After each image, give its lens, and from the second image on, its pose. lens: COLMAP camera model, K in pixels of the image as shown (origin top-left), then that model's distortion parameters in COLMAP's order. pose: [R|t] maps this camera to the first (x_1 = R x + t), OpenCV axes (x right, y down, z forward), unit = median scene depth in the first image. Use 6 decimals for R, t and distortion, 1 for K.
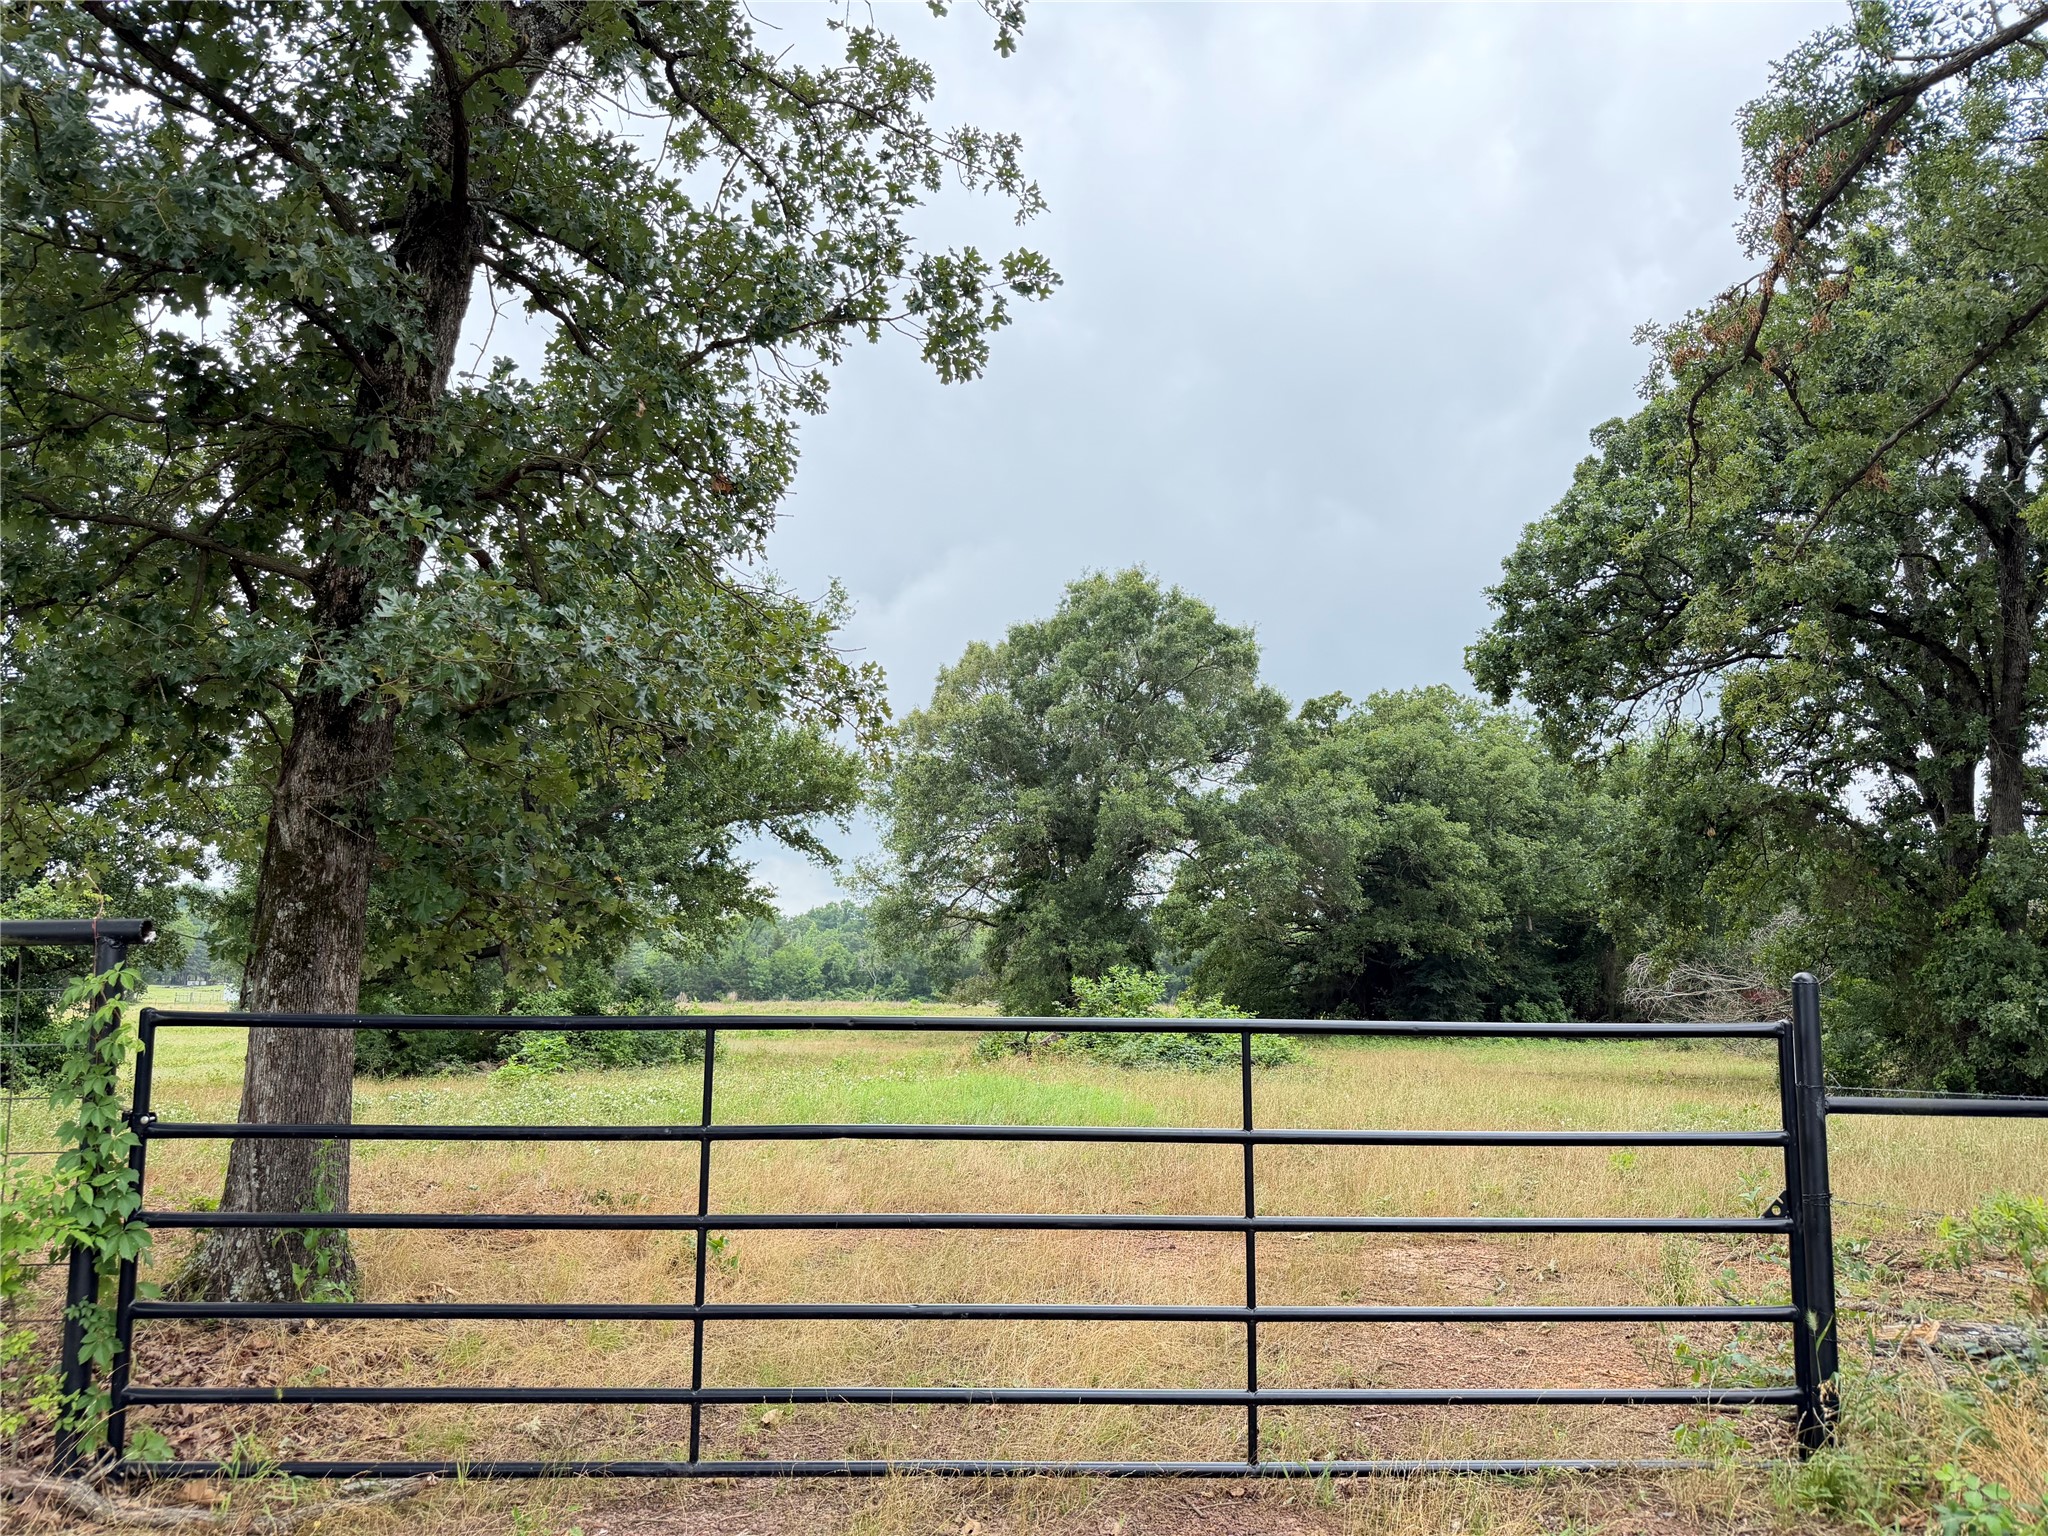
lens RADIAL K [[1421.4, 0, 975.6], [0, 1421.4, 758.3], [0, 0, 1]] dist [0.032828, -0.056247]
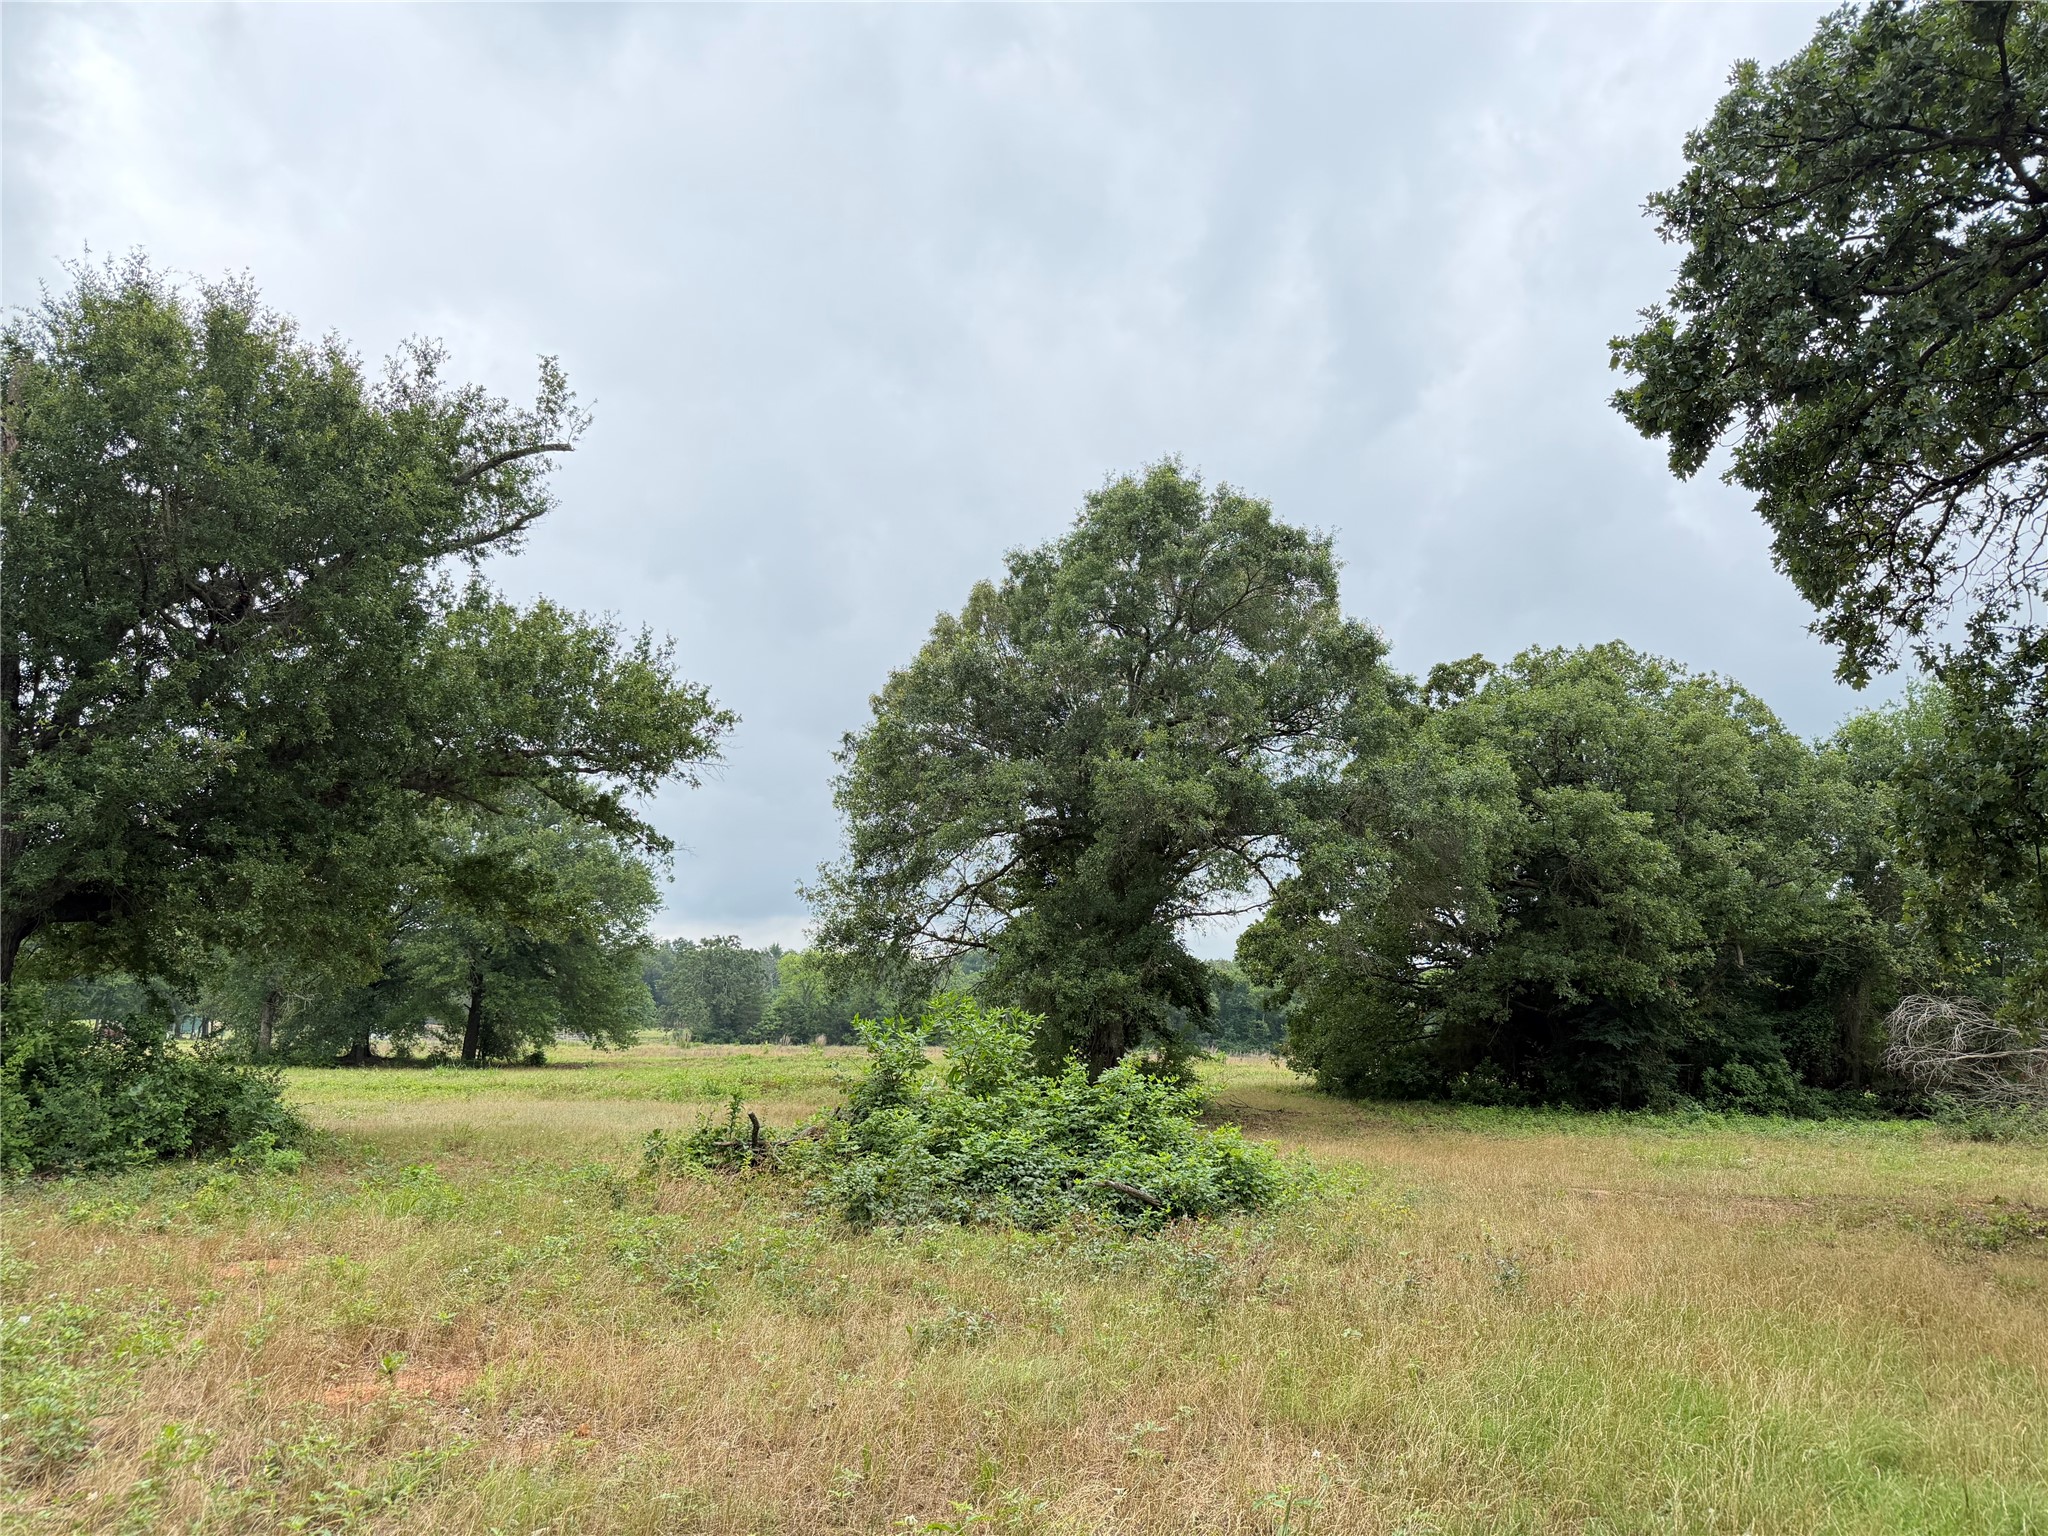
lens RADIAL K [[1421.4, 0, 1022.7], [0, 1421.4, 777.7], [0, 0, 1]] dist [0.032828, -0.056247]
pose [[0.995948, -0.009412, -0.089442, 0.093594], [0.007783, 0.999798, -0.018543, 0.037949], [0.089599, 0.017772, 0.995819, 0.251750]]
